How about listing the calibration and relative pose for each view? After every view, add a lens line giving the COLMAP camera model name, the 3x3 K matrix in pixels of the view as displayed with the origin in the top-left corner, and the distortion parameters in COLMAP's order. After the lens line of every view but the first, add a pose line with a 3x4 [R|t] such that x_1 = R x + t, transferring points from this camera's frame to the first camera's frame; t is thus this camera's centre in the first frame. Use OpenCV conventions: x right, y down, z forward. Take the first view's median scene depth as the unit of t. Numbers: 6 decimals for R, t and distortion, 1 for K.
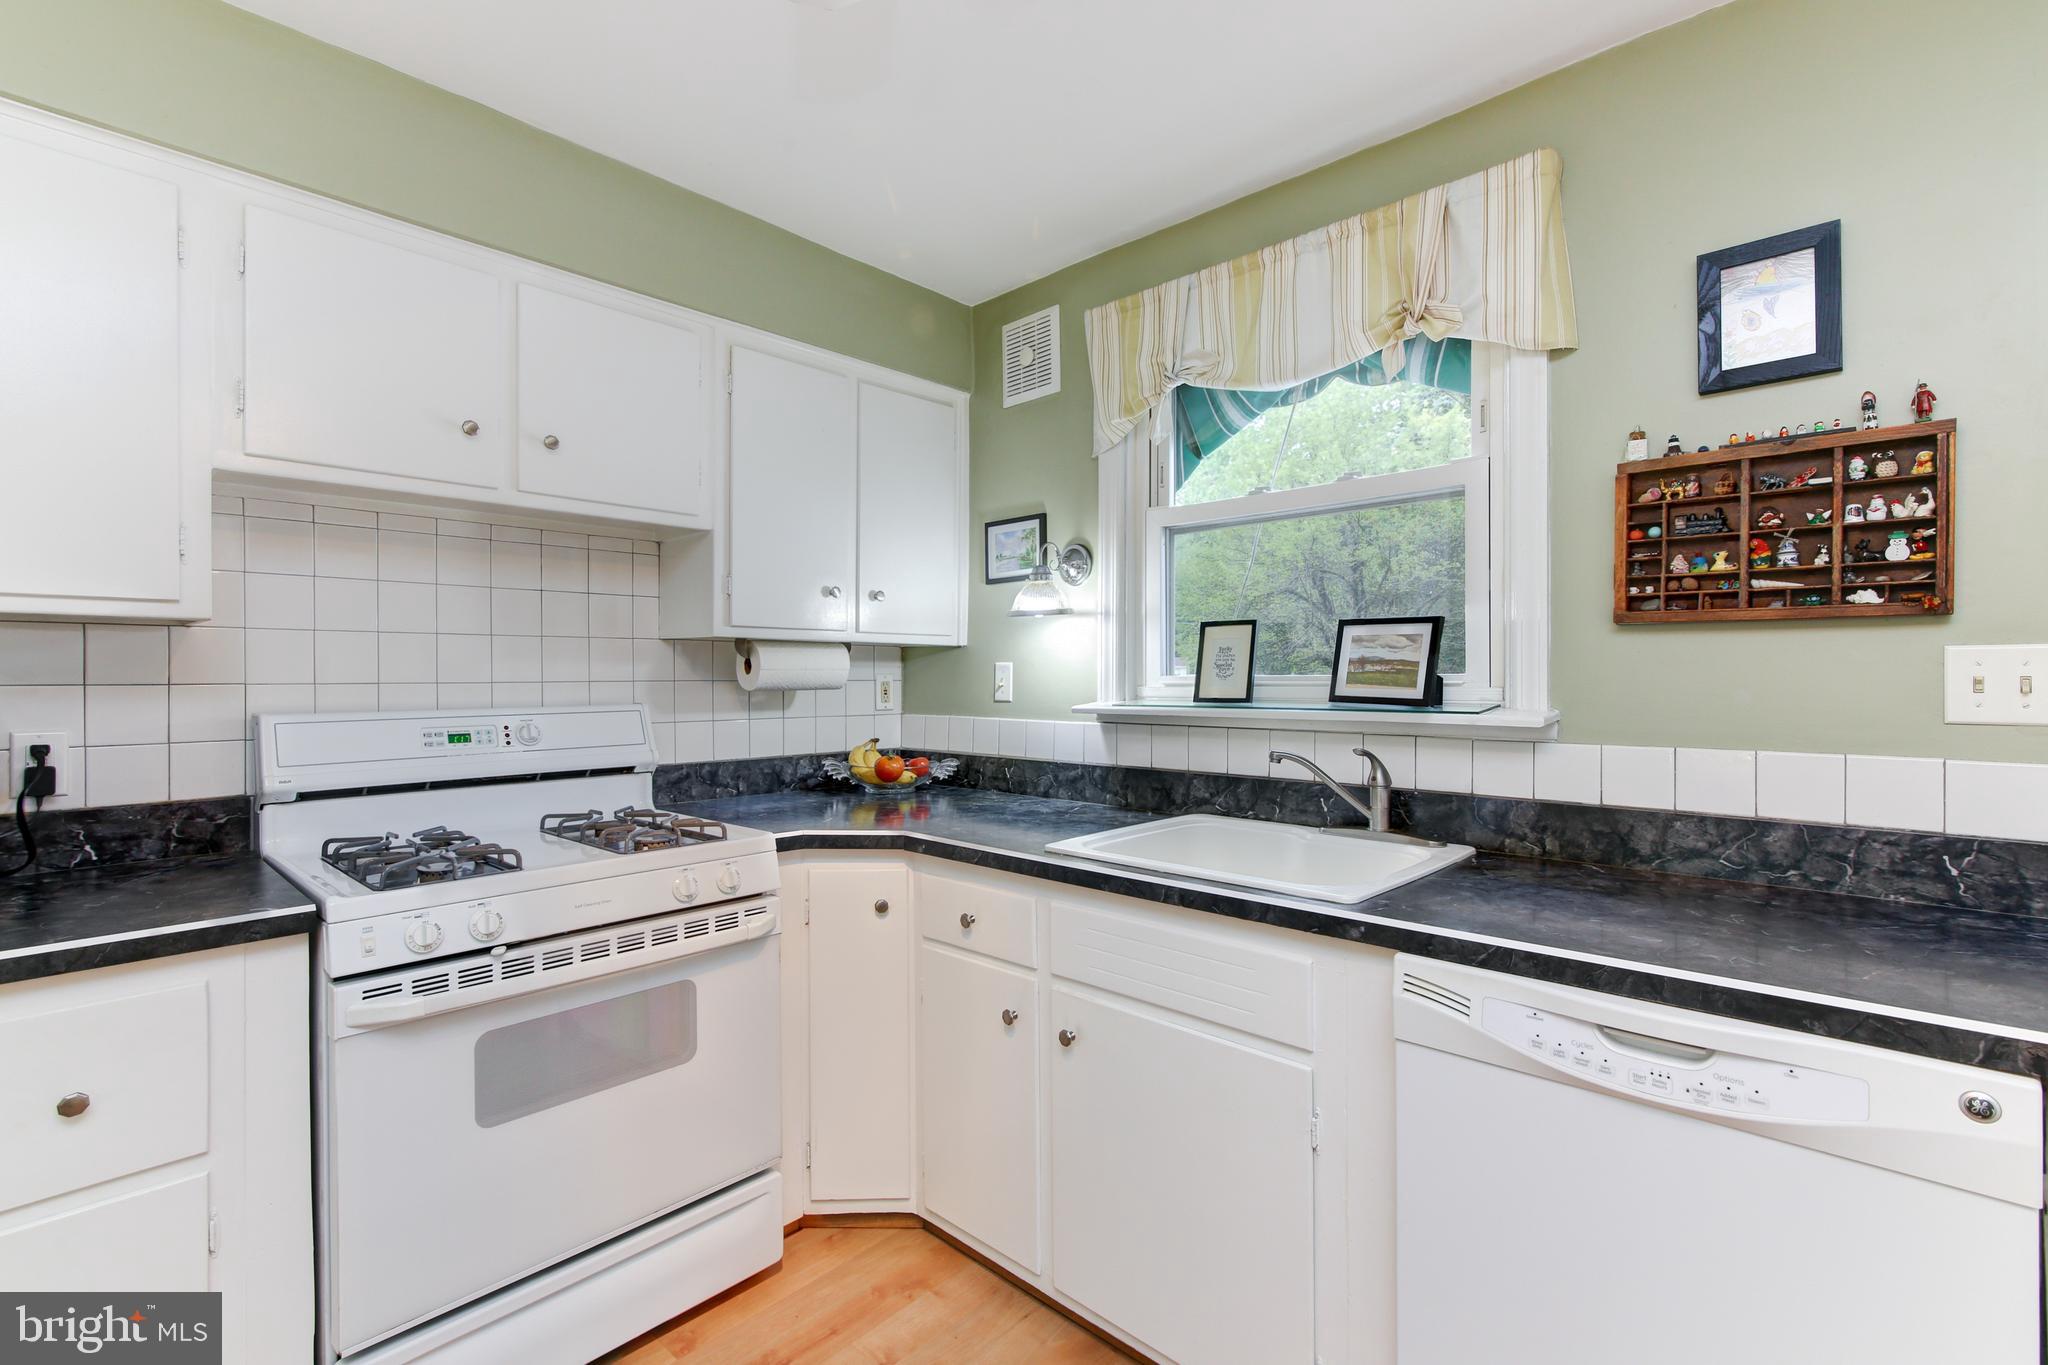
lens RADIAL K [[932.2, 0, 1038.2], [0, 932.2, 673.5], [0, 0, 1]] dist [0.000086, 0.000055]
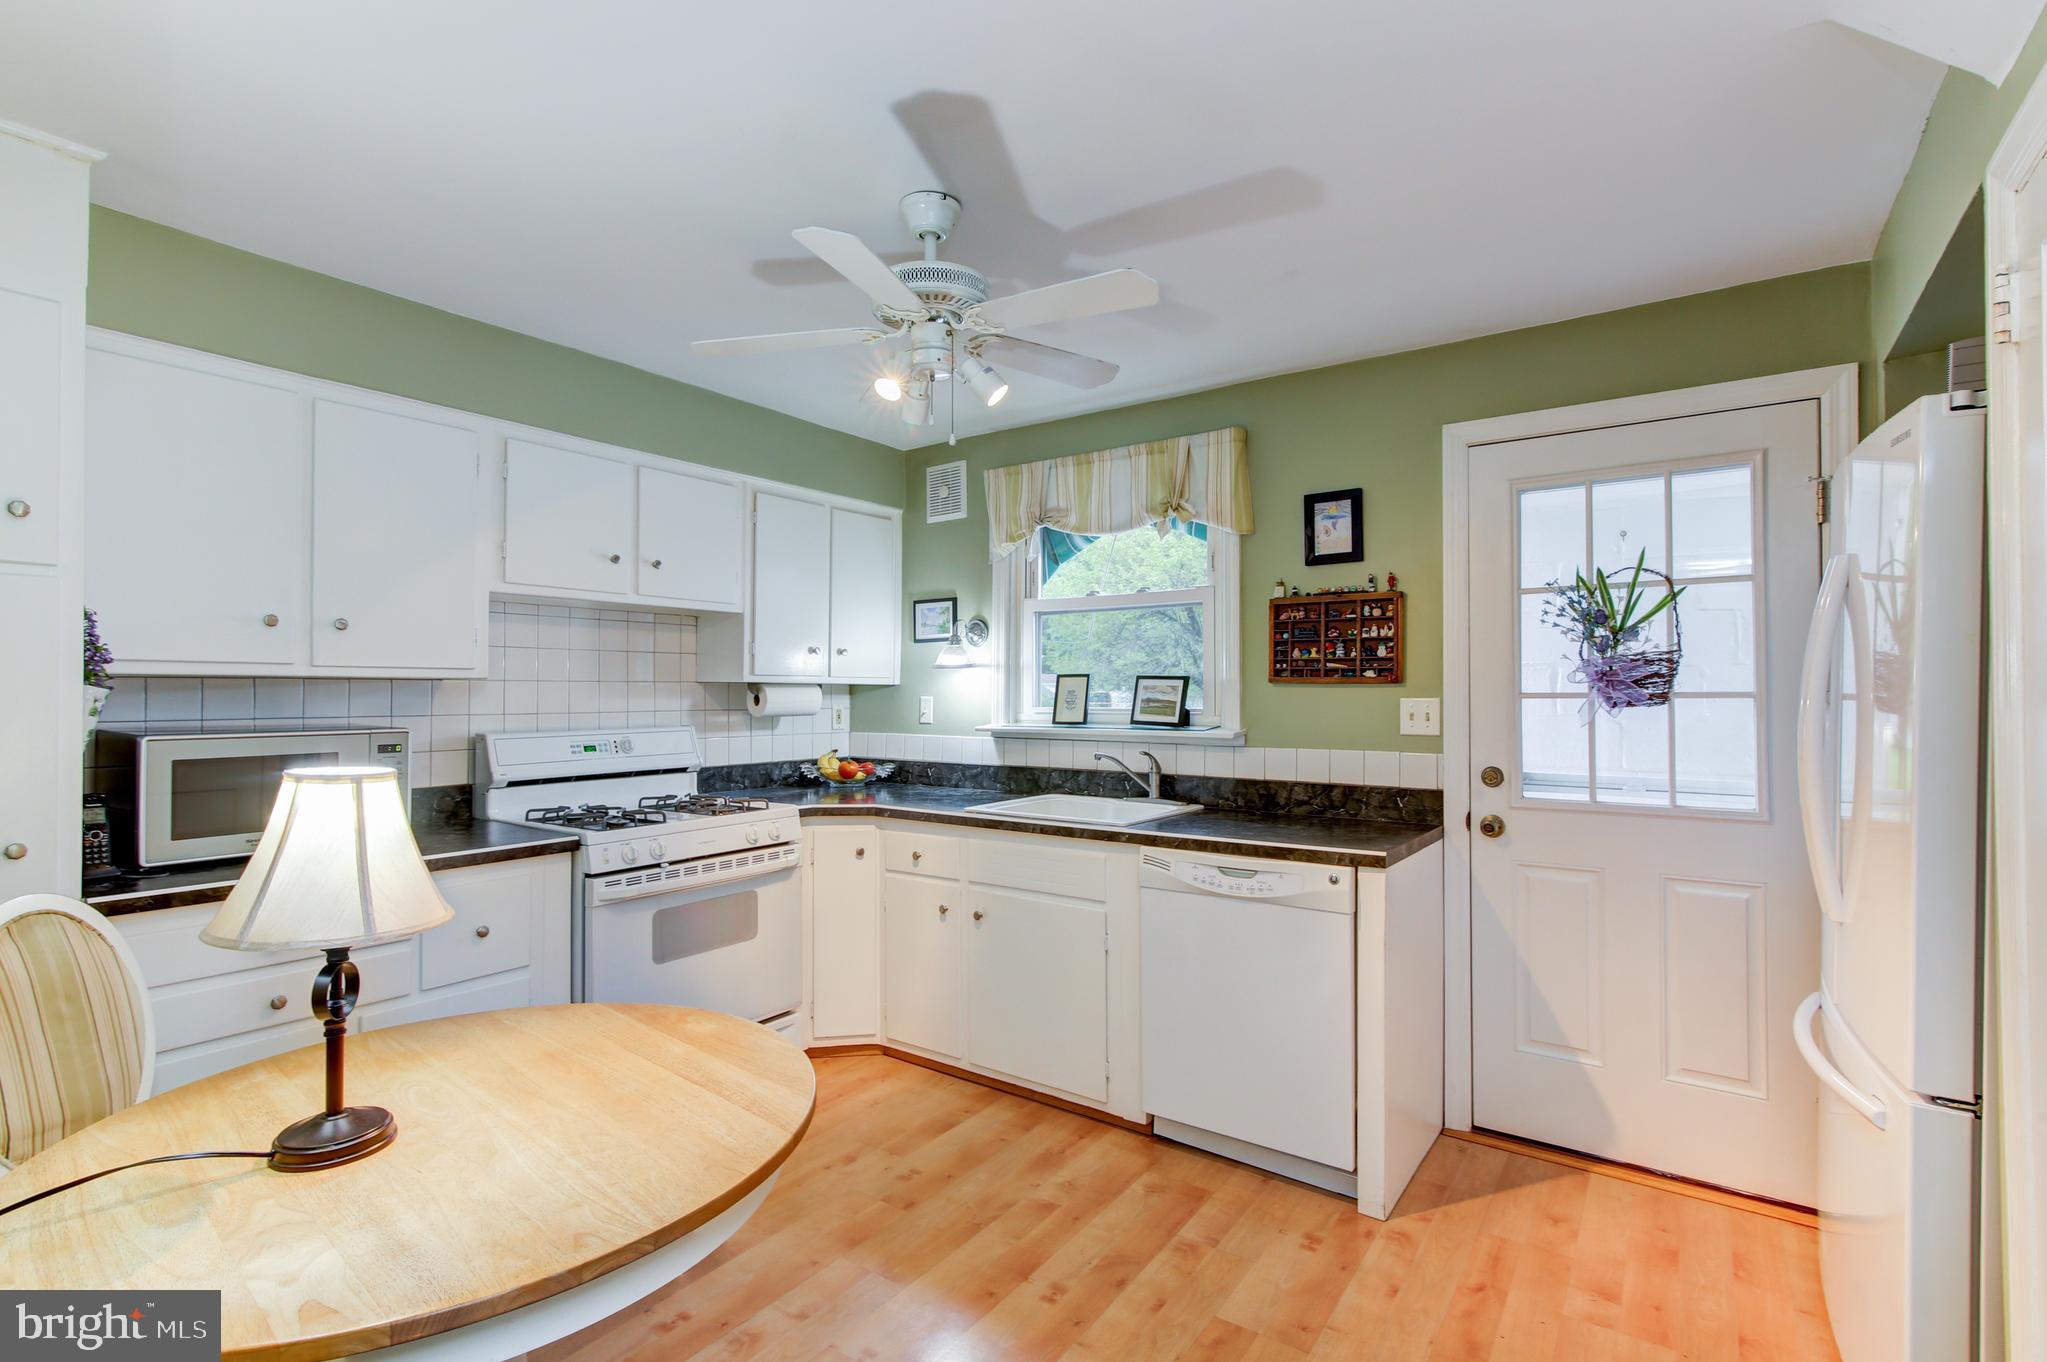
lens RADIAL K [[944.7, 0, 1031.9], [0, 944.7, 685.7], [0, 0, 1]] dist [0.002295, 0.000813]
pose [[0.992660, 0.002525, 0.120912, -0.067137], [-0.001869, 0.999983, -0.005535, -0.027421], [-0.120924, 0.005269, 0.992648, -0.631713]]
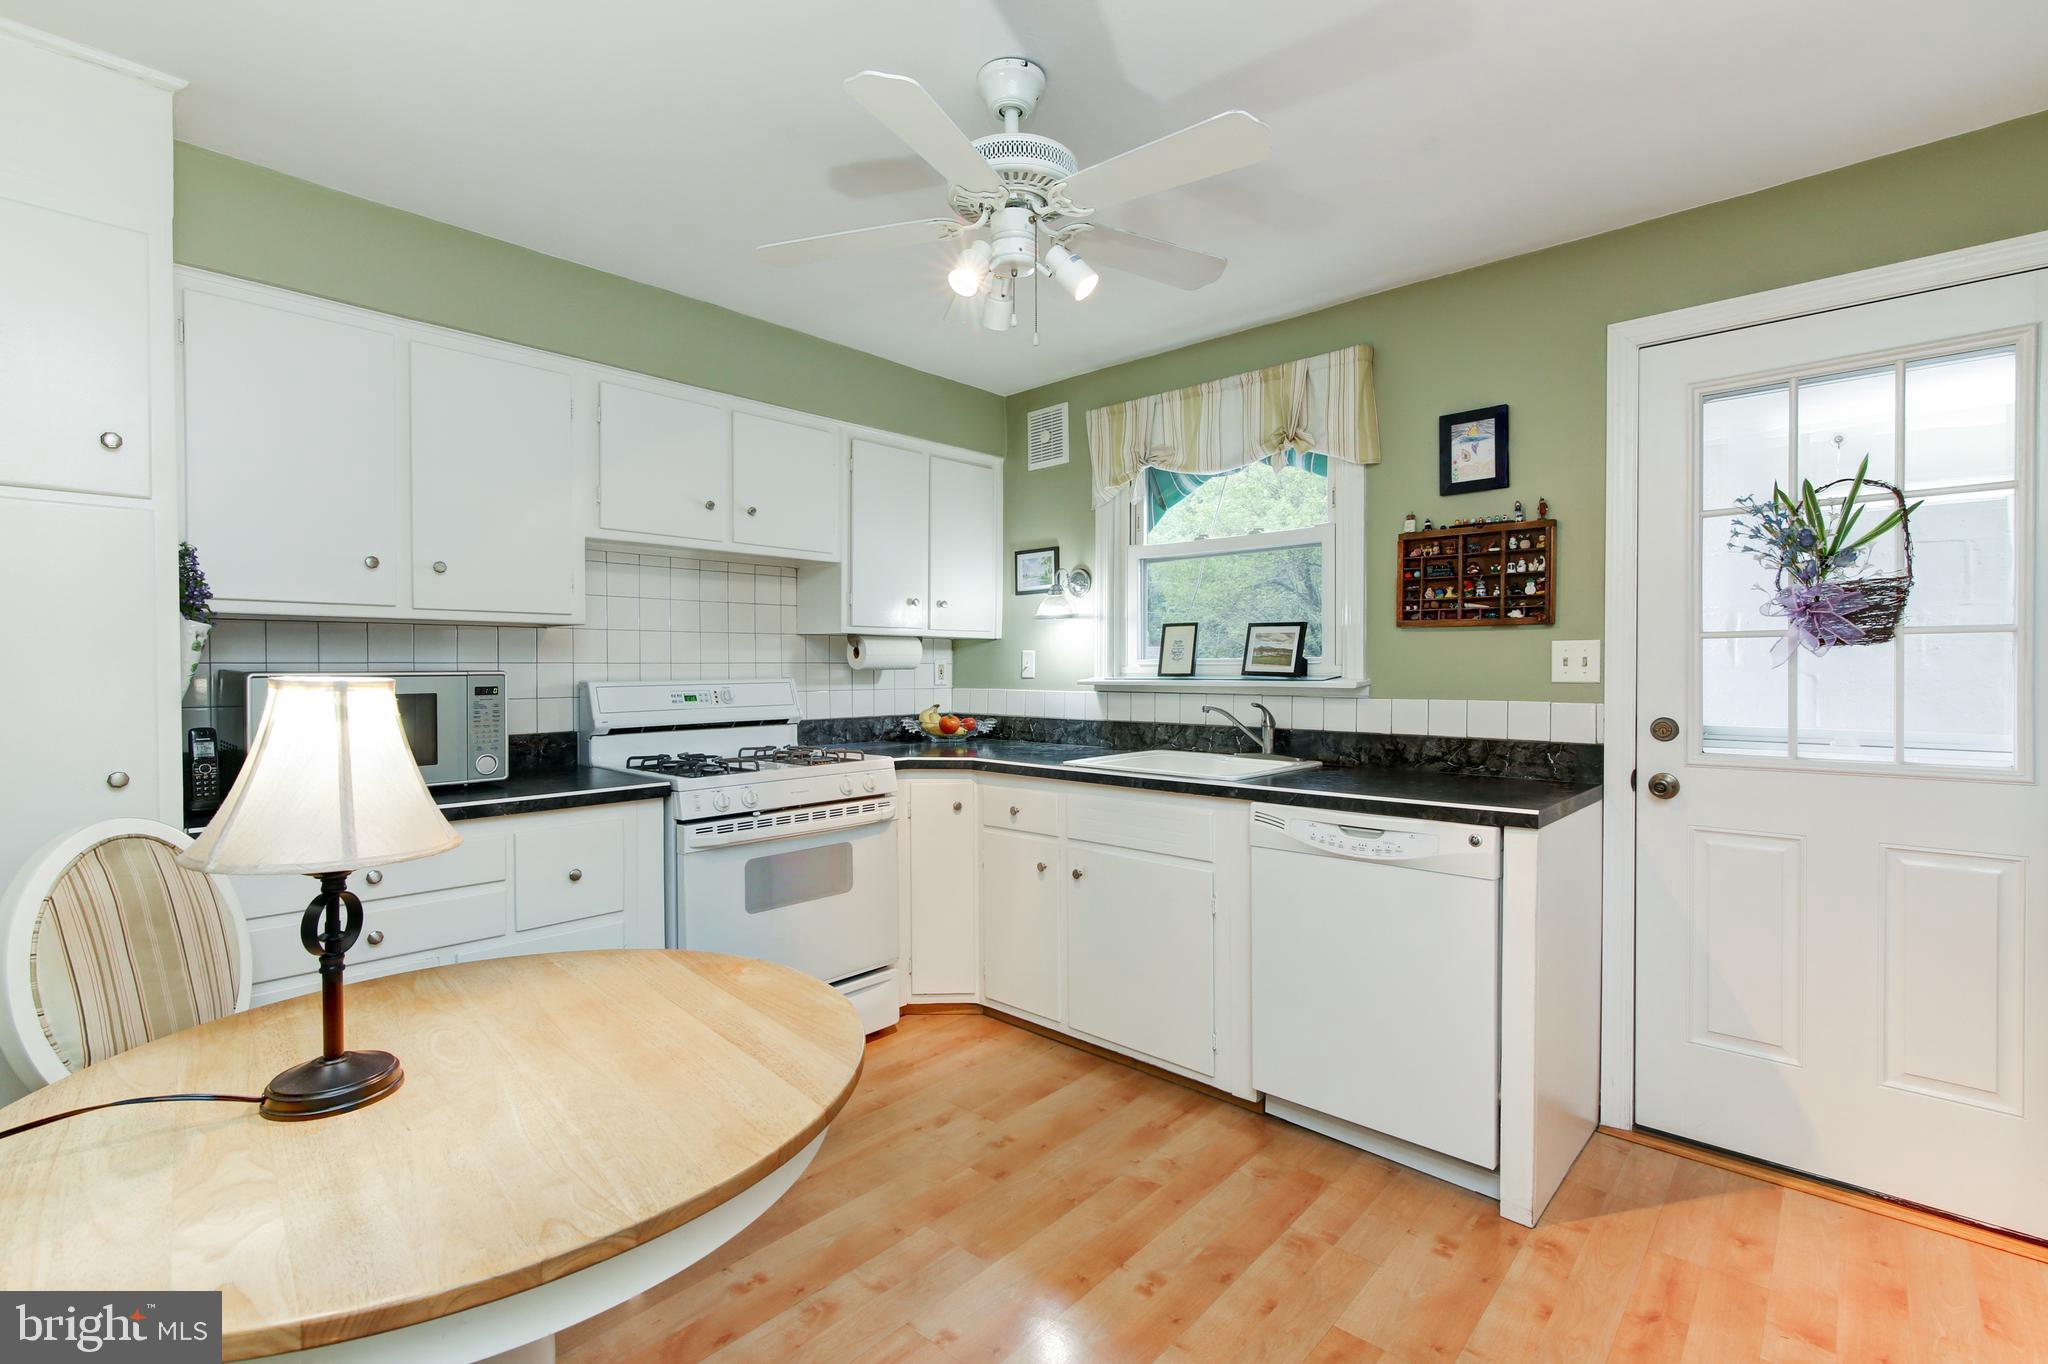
lens RADIAL K [[924.1, 0, 1034.7], [0, 924.1, 679.0], [0, 0, 1]] dist [0.000137, 0.000204]
pose [[1.000000, 0.000079, -0.000057, -0.035380], [-0.000078, 0.999847, 0.017488, 0.008985], [0.000059, -0.017488, 0.999847, -0.524517]]
